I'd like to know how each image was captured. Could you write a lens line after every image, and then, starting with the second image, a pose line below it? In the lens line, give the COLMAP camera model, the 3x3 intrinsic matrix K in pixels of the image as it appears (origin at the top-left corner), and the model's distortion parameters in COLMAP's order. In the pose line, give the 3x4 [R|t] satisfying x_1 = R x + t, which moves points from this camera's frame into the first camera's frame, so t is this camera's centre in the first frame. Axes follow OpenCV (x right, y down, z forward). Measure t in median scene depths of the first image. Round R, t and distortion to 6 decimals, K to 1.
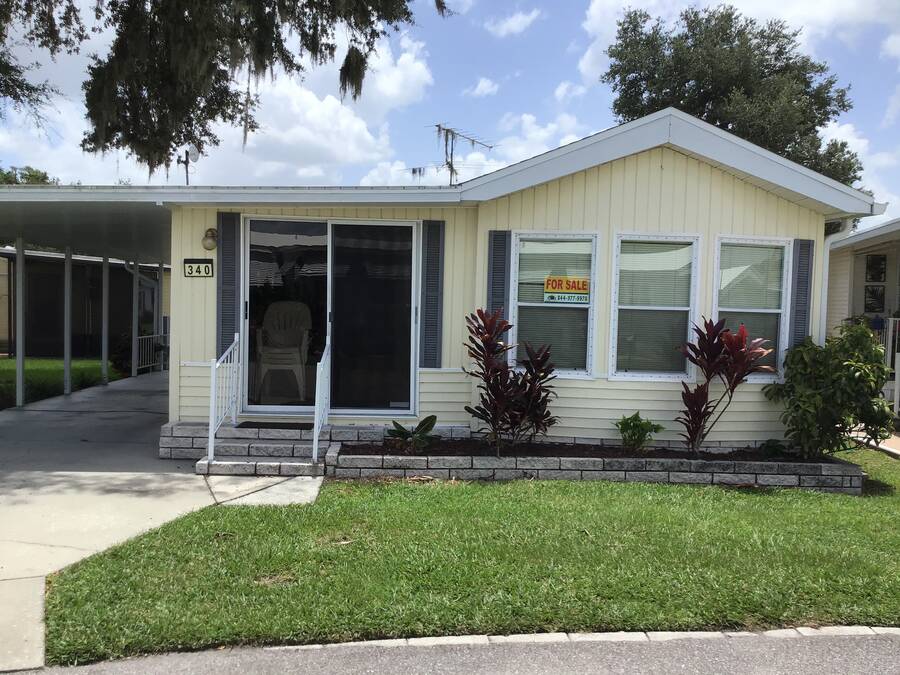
lens RADIAL K [[826.0, 0, 450.0], [0, 826.0, 337.5], [0, 0, 1]] dist [0.096831, -0.171057]
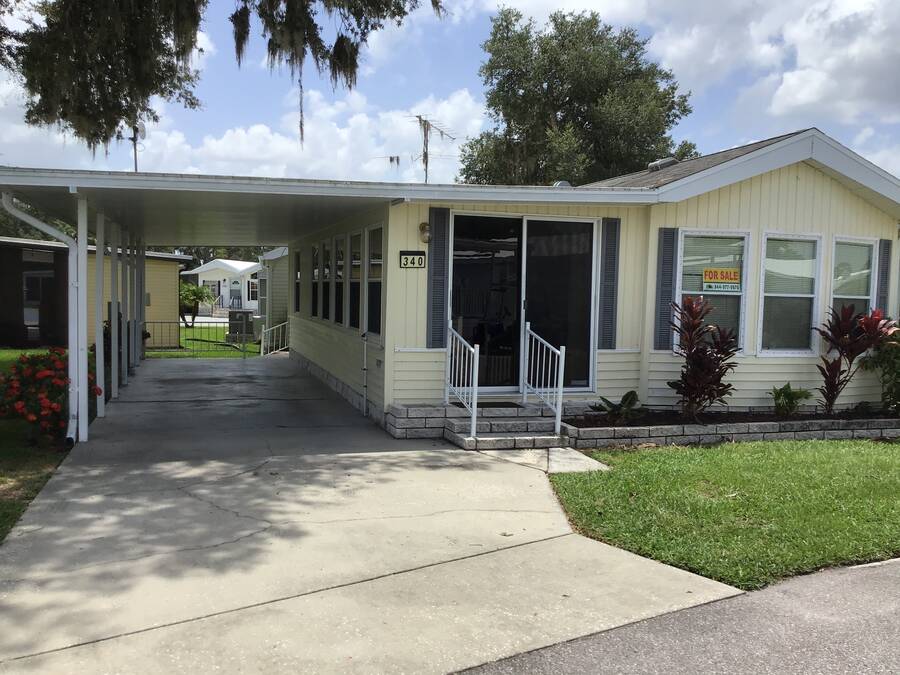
lens RADIAL K [[826.0, 0, 450.0], [0, 826.0, 337.5], [0, 0, 1]] dist [0.096831, -0.171057]
pose [[0.966828, -0.016014, 0.254926, -0.525418], [0.010279, 0.999664, 0.023814, -0.008536], [-0.255221, -0.020404, 0.966667, -0.036554]]
